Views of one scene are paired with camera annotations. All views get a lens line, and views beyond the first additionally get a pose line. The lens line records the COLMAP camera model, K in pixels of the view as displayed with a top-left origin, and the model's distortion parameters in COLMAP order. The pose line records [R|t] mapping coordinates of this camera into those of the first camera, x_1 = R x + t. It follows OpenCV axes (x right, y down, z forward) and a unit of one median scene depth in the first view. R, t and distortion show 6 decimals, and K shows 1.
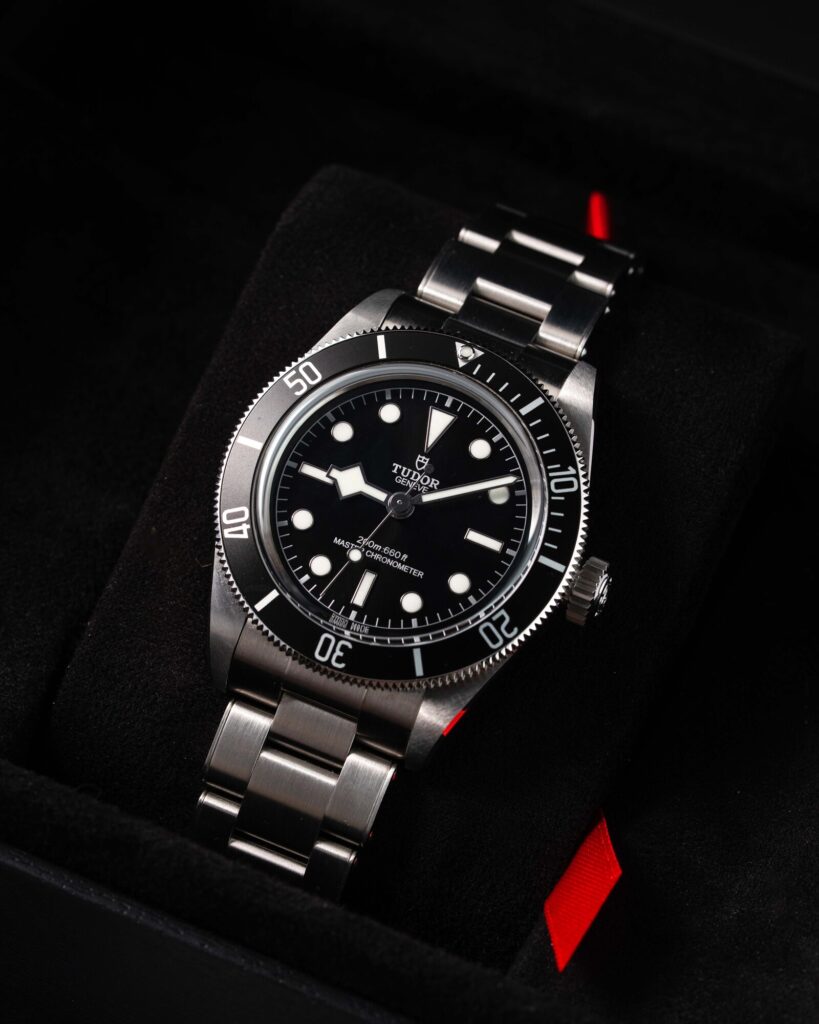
lens RADIAL K [[4861.1, 0, 412.2], [0, 4861.1, 510.3], [0, 0, 1]] dist [-0.468532, 0.000000]
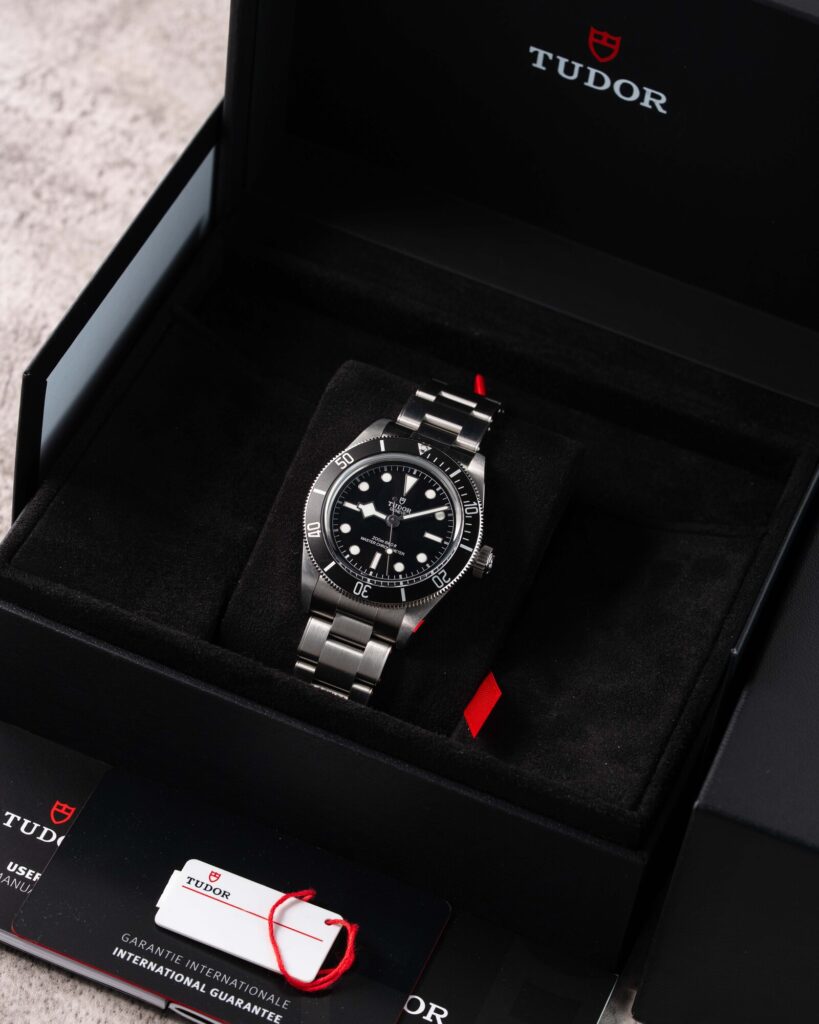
lens RADIAL K [[4861.1, 0, 408.5], [0, 4861.1, 512.3], [0, 0, 1]] dist [-0.468532, 0.000000]
pose [[0.998543, -0.004885, 0.053742, -0.107152], [0.007710, 0.998592, -0.052488, 0.104109], [-0.053410, 0.052825, 0.997174, -1.072381]]
